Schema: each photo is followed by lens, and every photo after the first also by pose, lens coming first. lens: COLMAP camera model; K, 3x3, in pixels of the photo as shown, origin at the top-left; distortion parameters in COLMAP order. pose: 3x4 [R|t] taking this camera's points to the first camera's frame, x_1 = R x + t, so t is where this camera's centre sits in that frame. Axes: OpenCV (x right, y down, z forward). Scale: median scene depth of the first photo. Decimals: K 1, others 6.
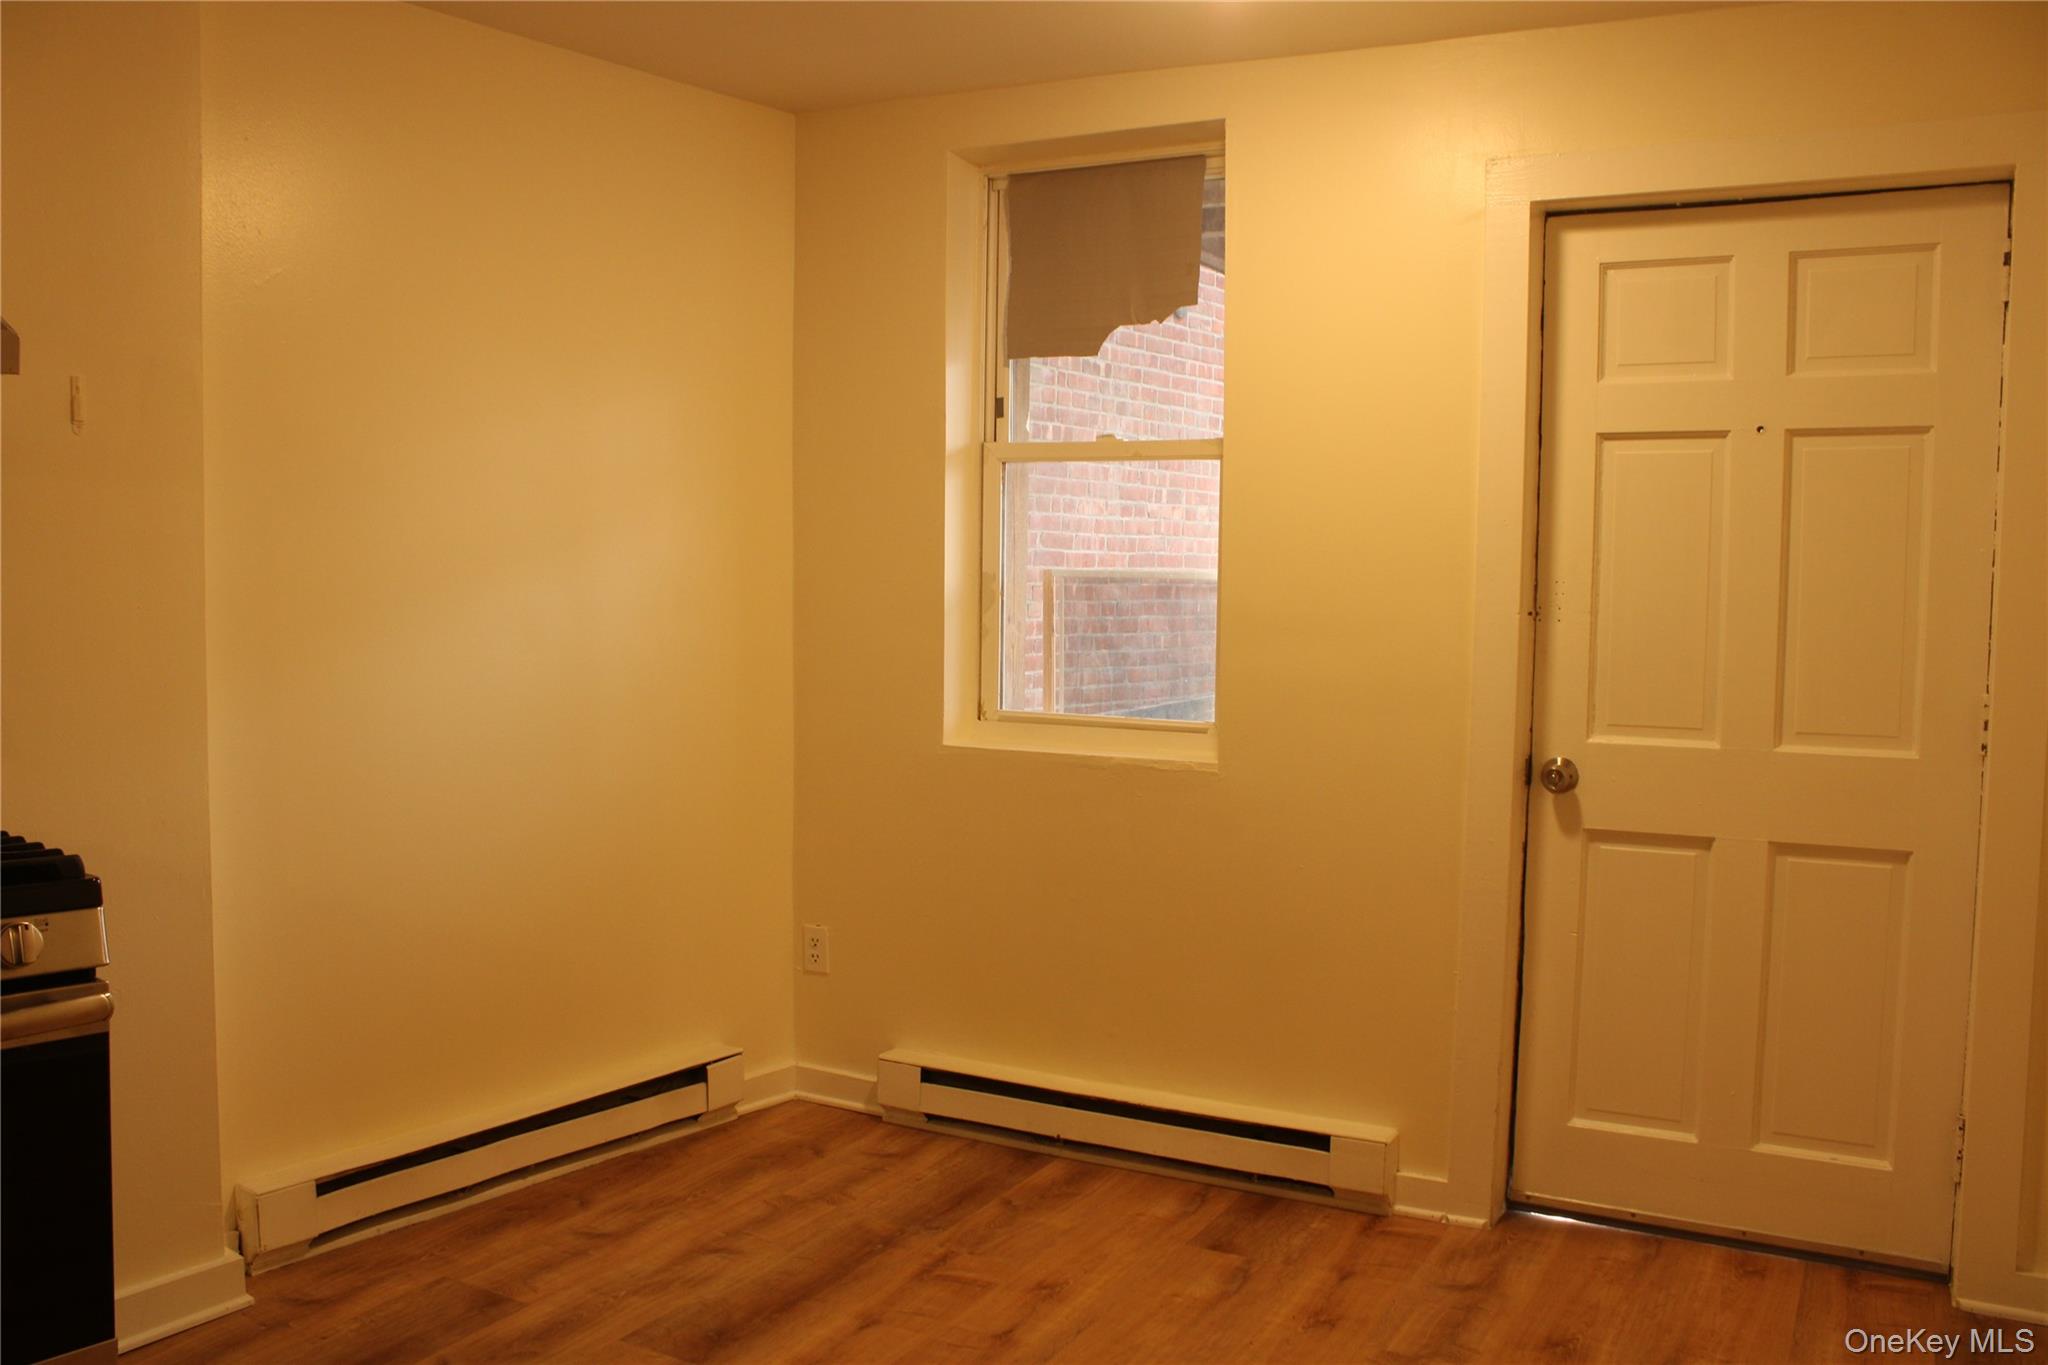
lens RADIAL K [[1730.3, 0, 1013.5], [0, 1730.3, 695.9], [0, 0, 1]] dist [-0.158441, 0.145105]
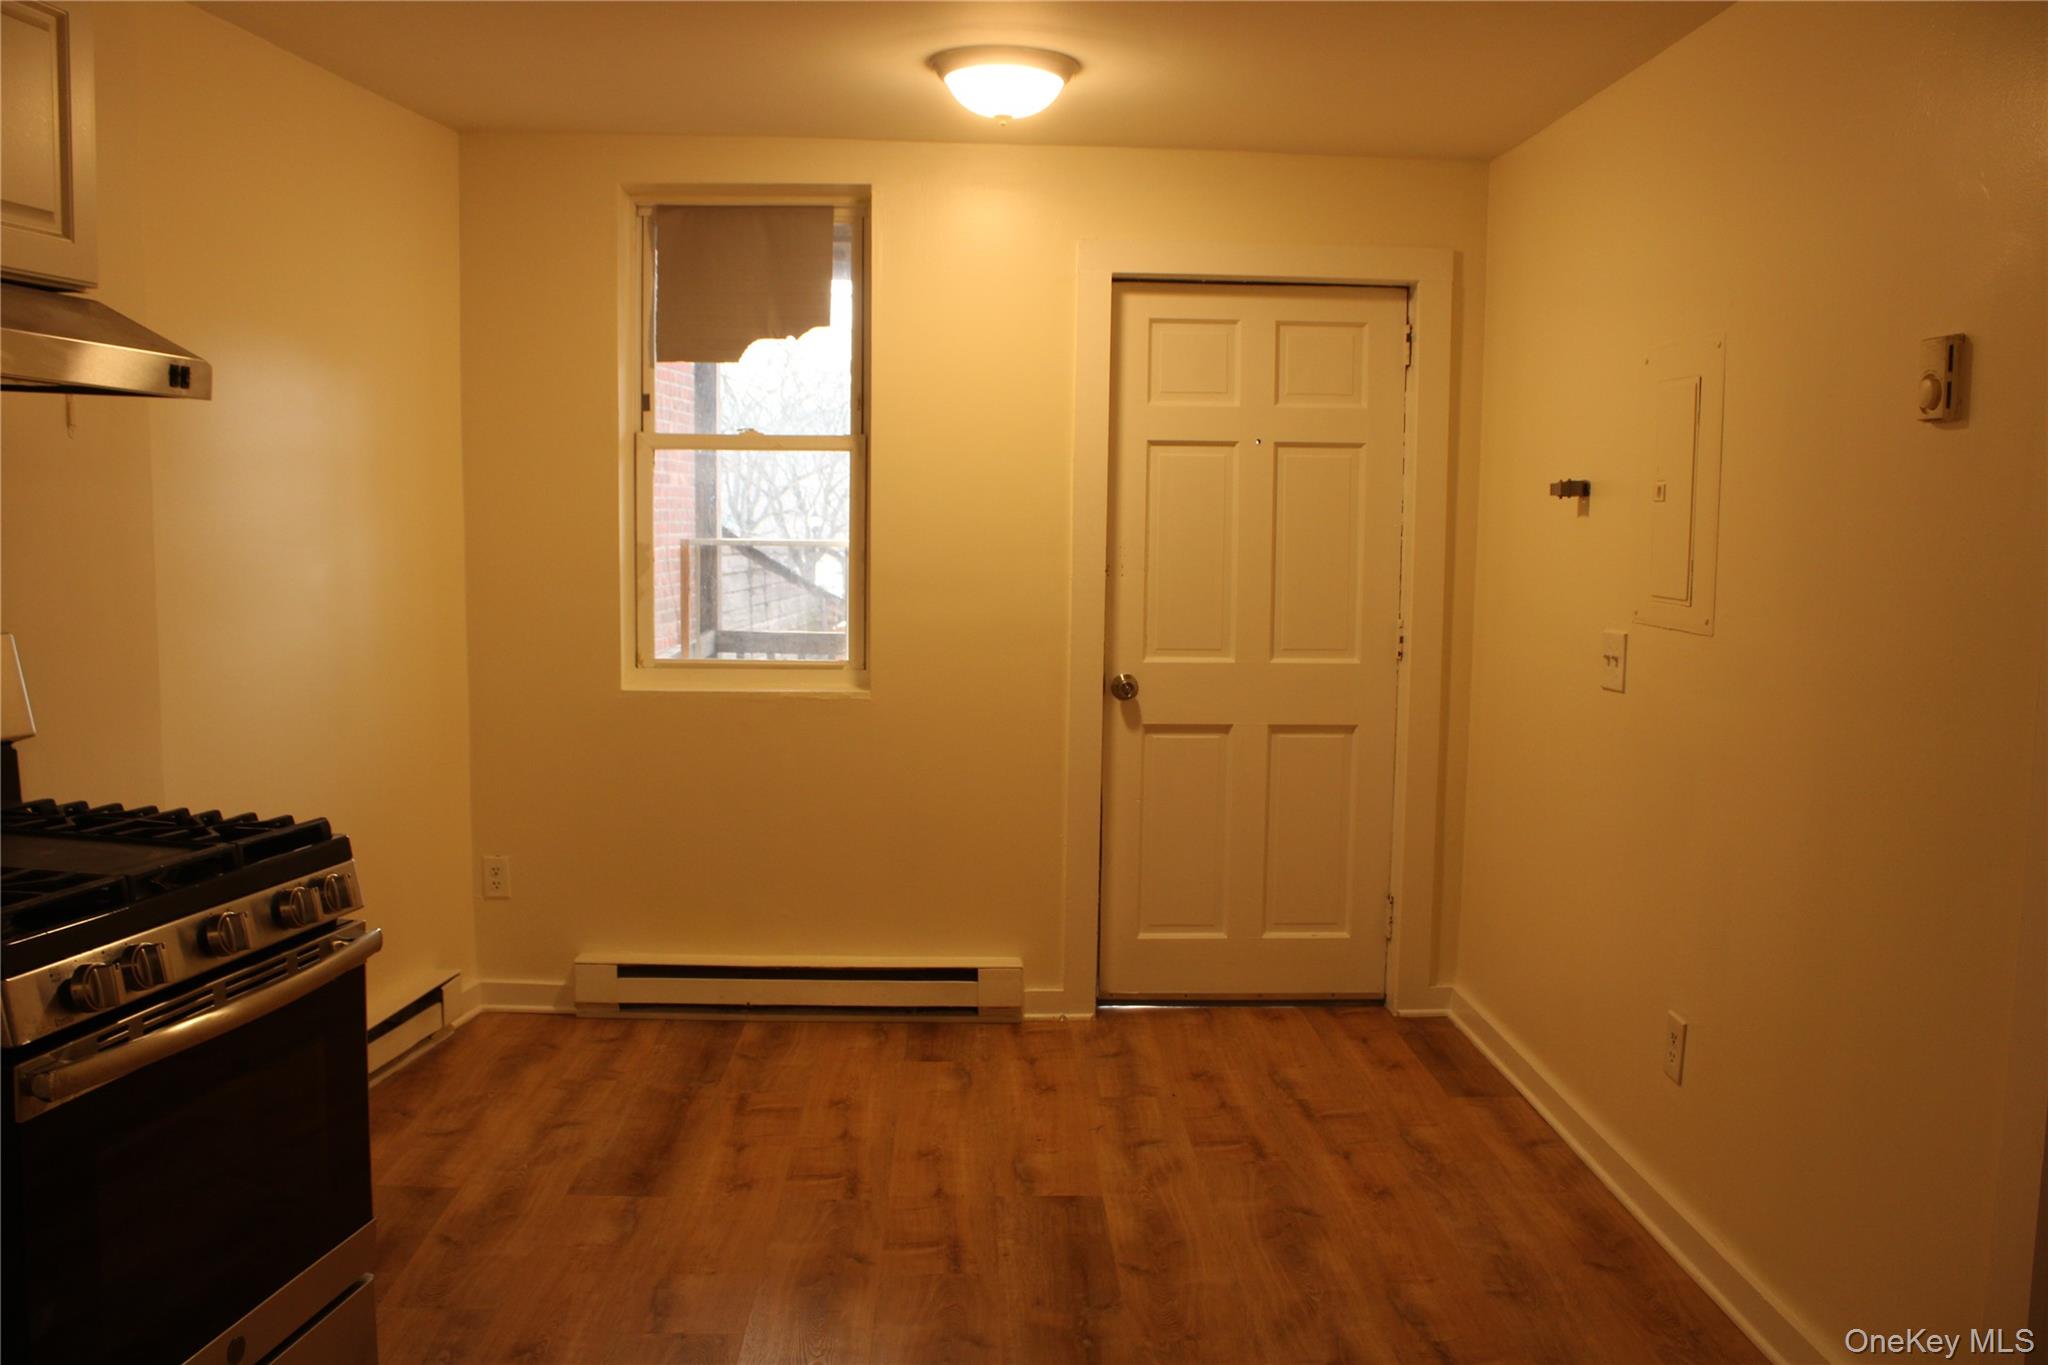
lens RADIAL K [[1730.3, 0, 1026.1], [0, 1730.3, 685.2], [0, 0, 1]] dist [-0.158441, 0.145105]
pose [[0.862563, -0.053653, 0.503097, -0.461536], [0.035395, 0.998324, 0.045780, -0.022391], [-0.504710, -0.021681, 0.863017, -0.175436]]
